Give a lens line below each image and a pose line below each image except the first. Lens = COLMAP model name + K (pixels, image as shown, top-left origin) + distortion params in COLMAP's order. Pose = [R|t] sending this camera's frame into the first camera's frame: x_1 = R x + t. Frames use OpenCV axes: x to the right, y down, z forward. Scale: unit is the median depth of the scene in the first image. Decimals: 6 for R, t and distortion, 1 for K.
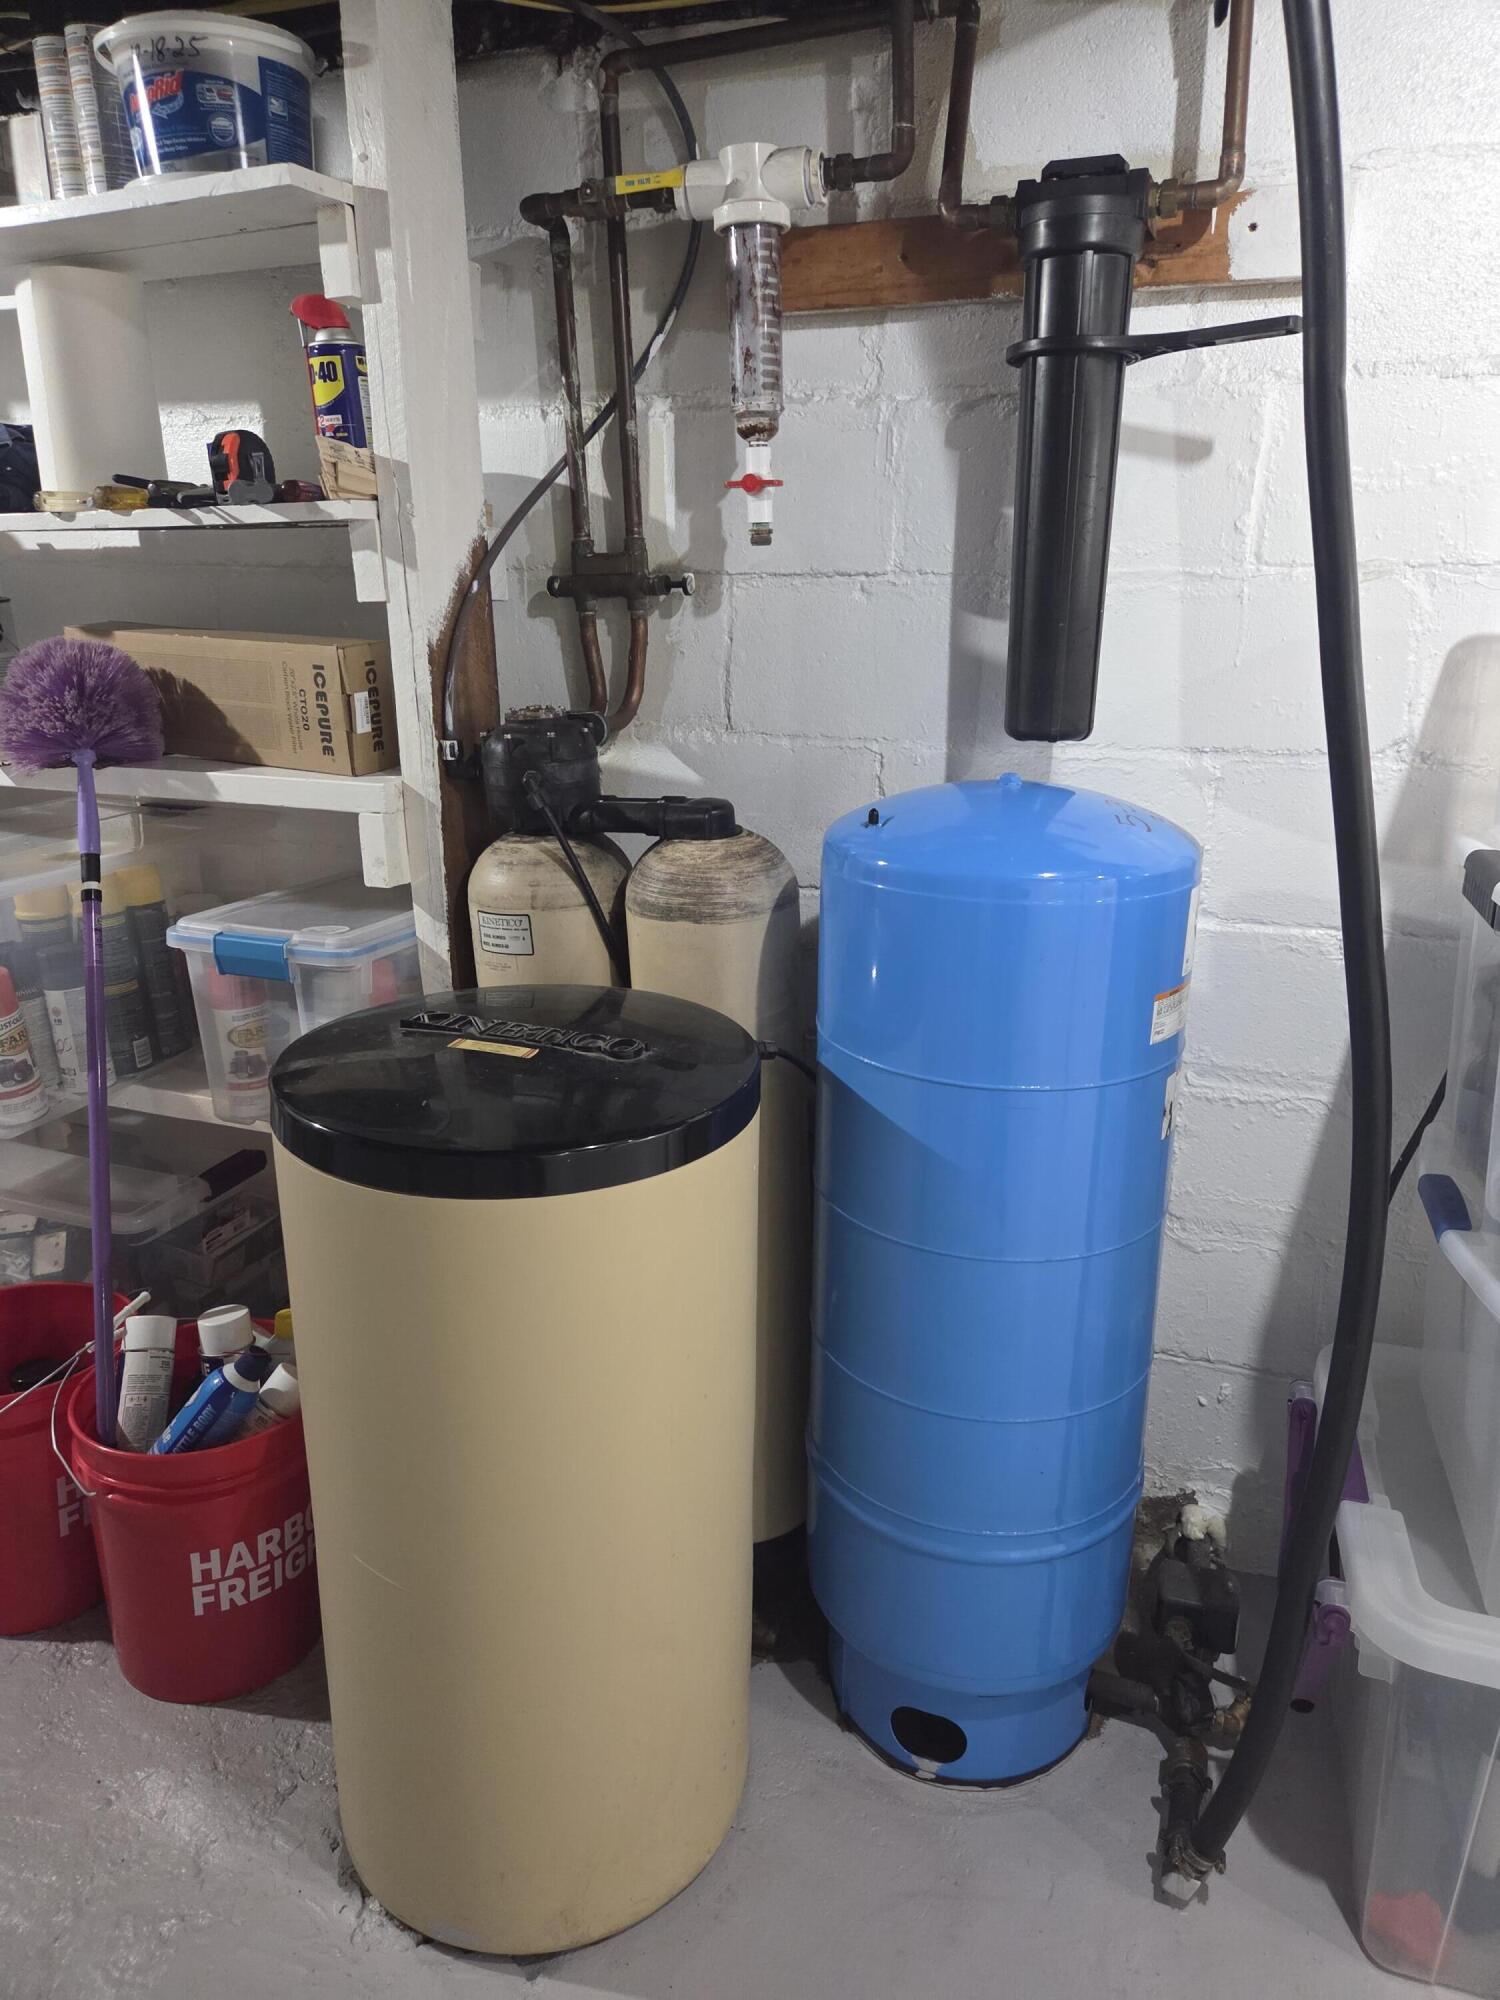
lens RADIAL K [[1349.7, 0, 760.7], [0, 1349.7, 990.2], [0, 0, 1]] dist [0.083003, -0.070681]
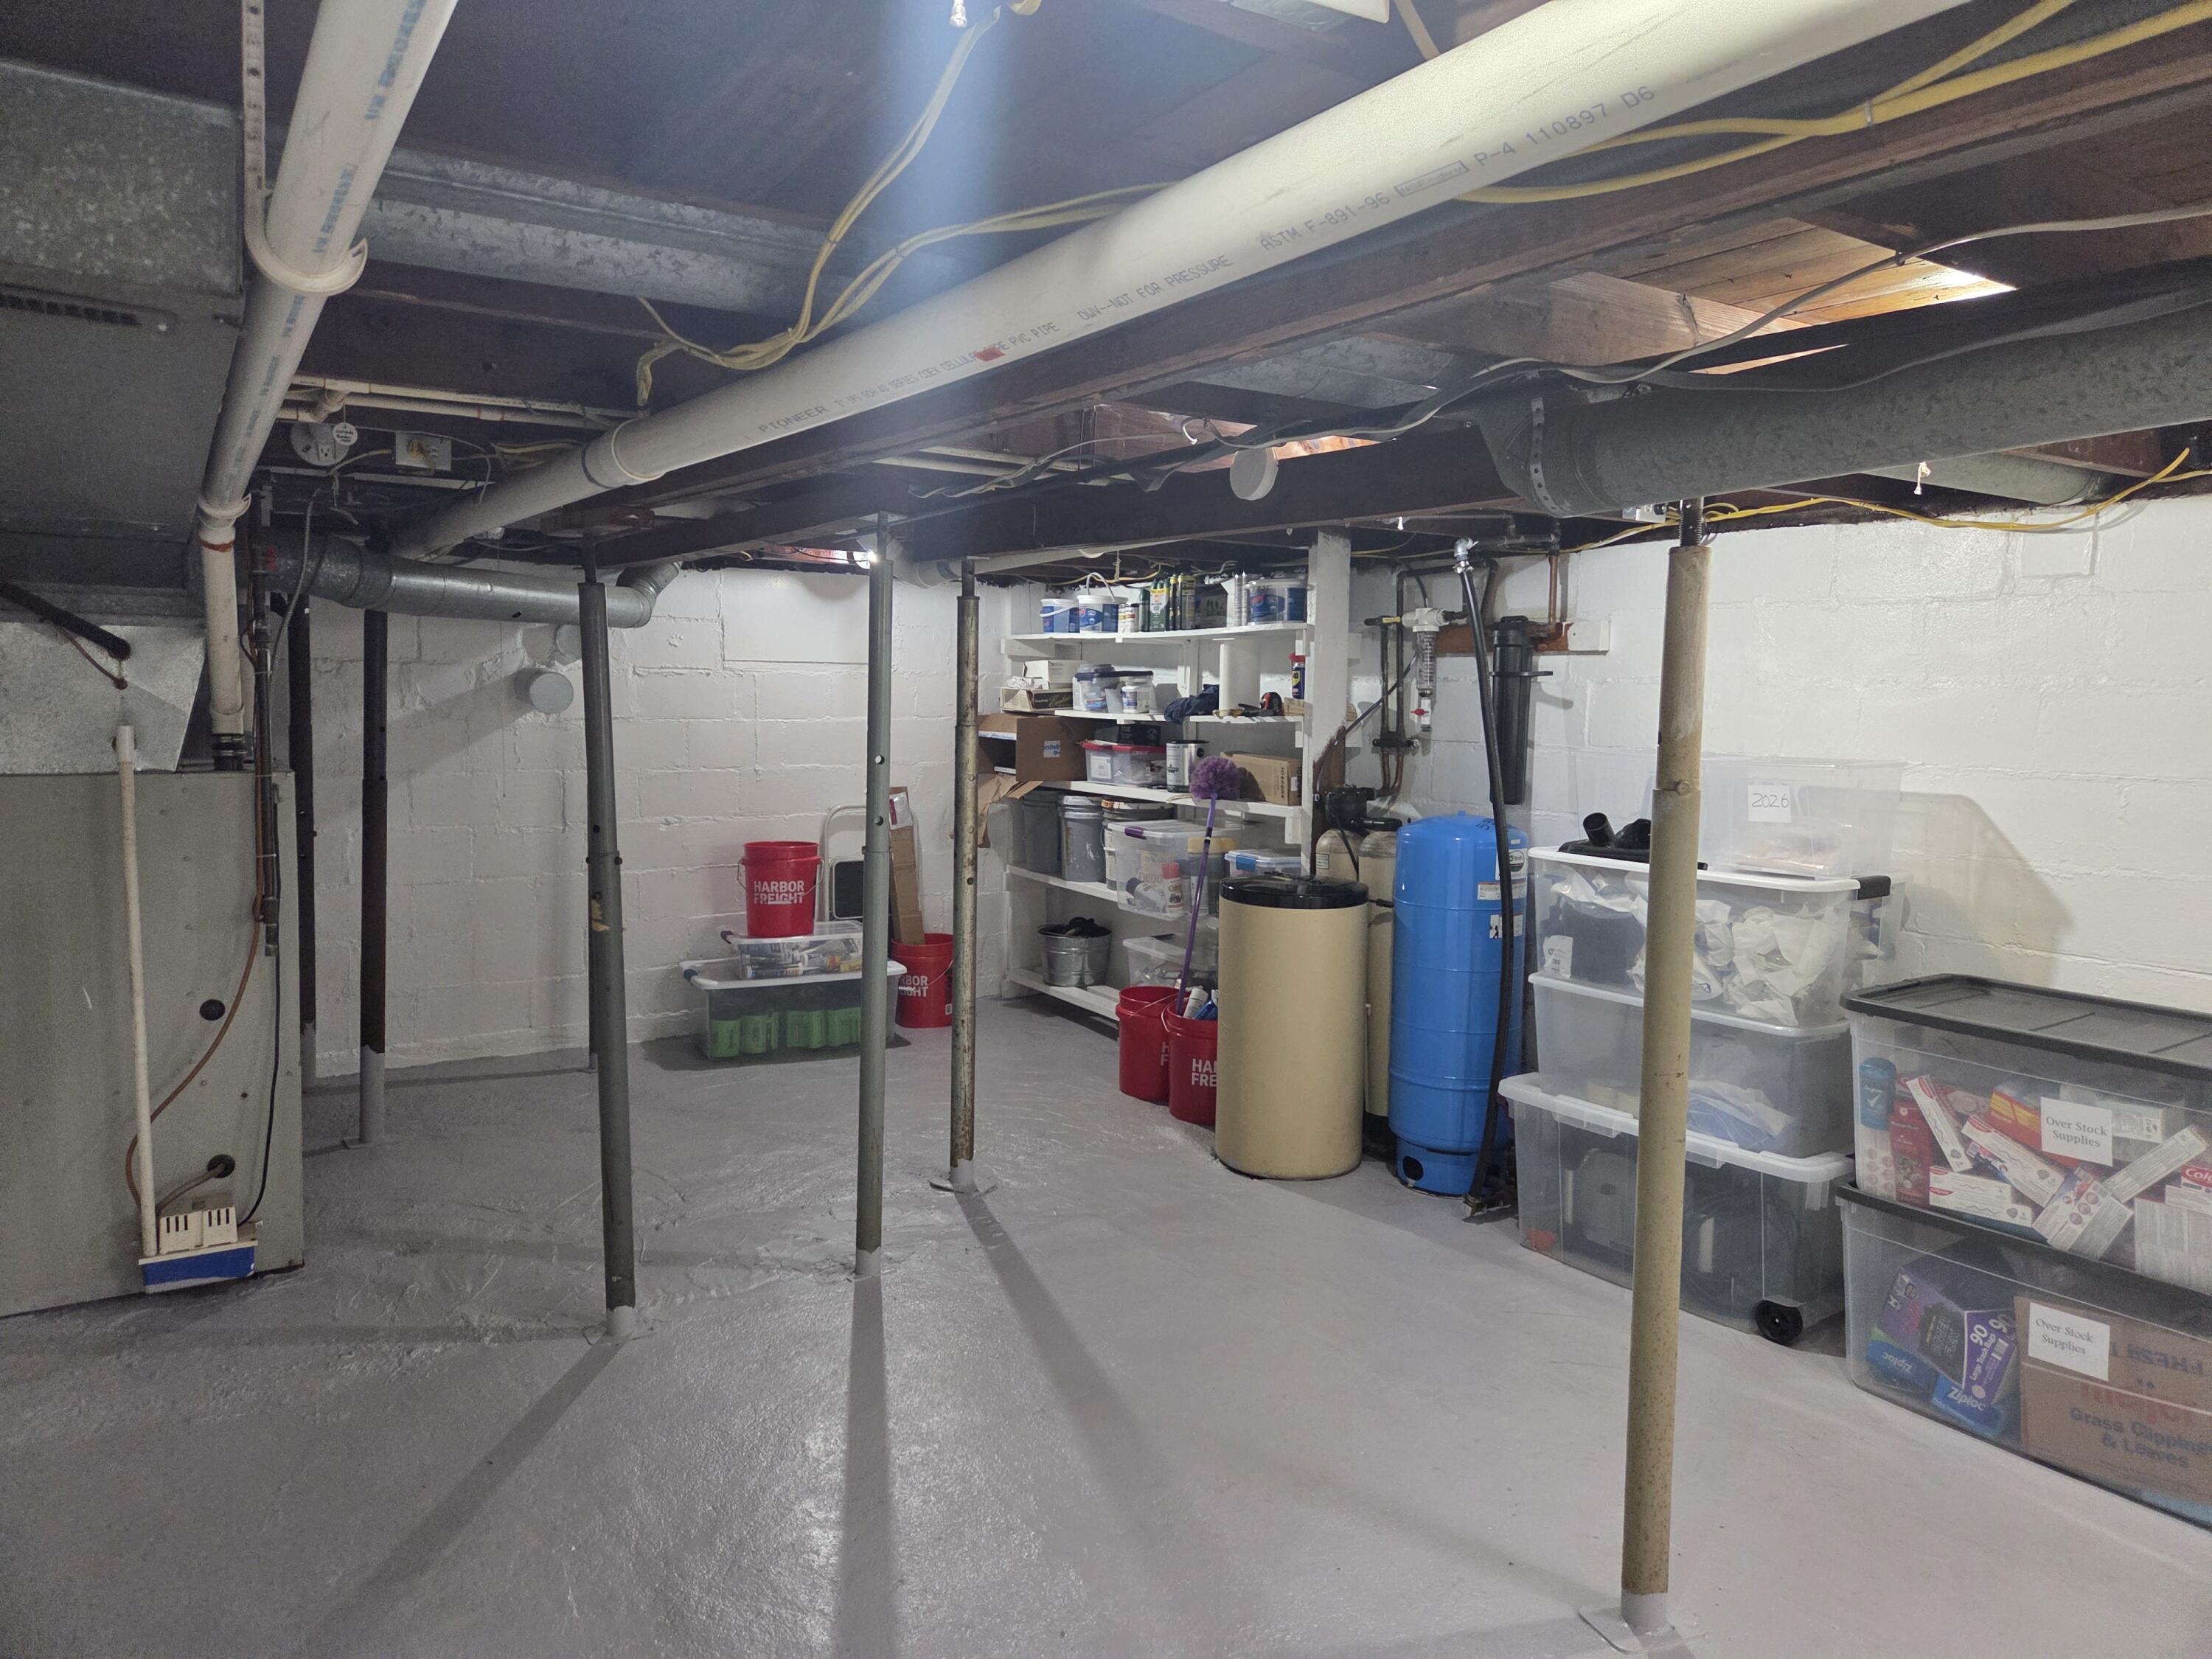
lens RADIAL K [[1492.7, 0, 1093.8], [0, 1492.7, 847.1], [0, 0, 1]] dist [0.083003, -0.070681]
pose [[0.792074, 0.072619, -0.606091, 1.306978], [-0.187573, 0.973815, -0.128453, 0.414261], [0.580892, 0.215430, 0.784955, -1.709655]]
